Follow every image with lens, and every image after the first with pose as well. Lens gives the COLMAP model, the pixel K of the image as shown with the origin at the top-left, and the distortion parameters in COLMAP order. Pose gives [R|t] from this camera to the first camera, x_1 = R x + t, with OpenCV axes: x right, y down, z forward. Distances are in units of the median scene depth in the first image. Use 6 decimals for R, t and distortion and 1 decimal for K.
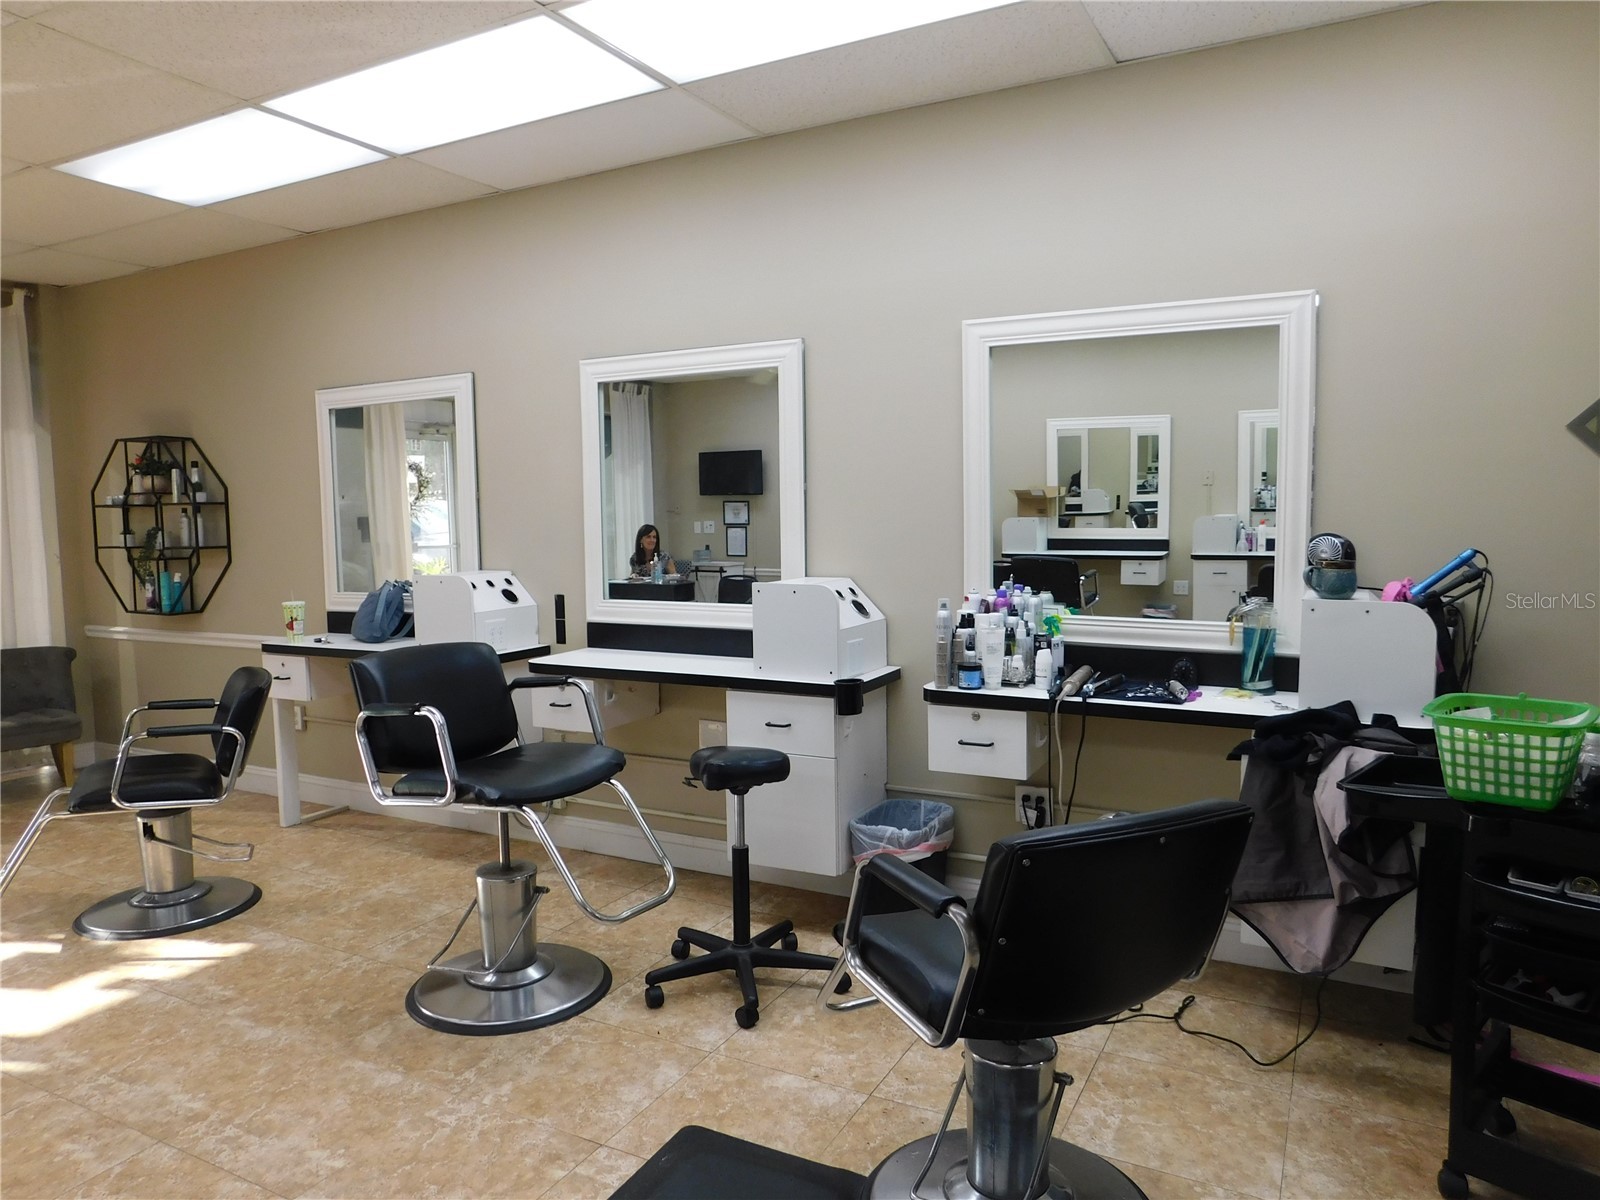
lens RADIAL K [[1061.4, 0, 791.0], [0, 1061.4, 604.6], [0, 0, 1]] dist [-0.056362, 0.044231]
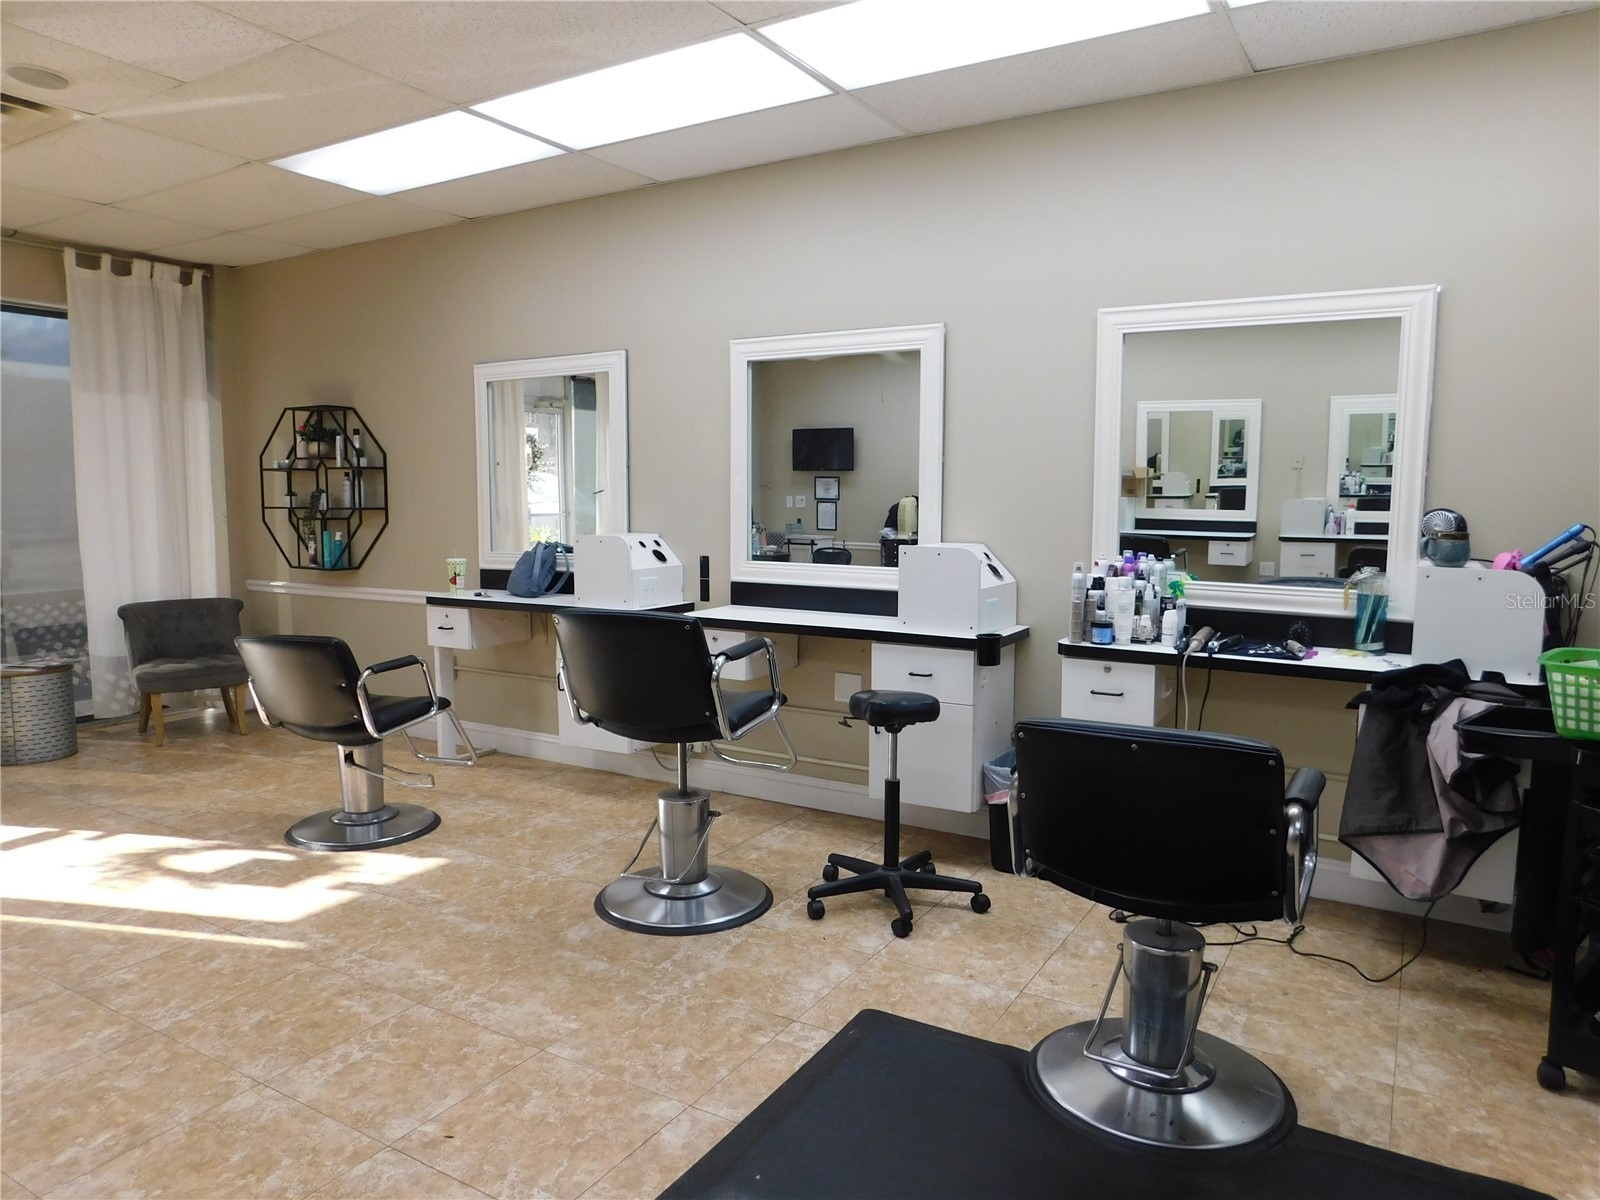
lens RADIAL K [[1061.4, 0, 793.5], [0, 1061.4, 604.5], [0, 0, 1]] dist [-0.056362, 0.044231]
pose [[0.998442, 0.022009, -0.051267, -0.096412], [-0.021021, 0.999584, 0.019749, 0.023031], [0.051680, -0.018641, 0.998490, -0.114755]]
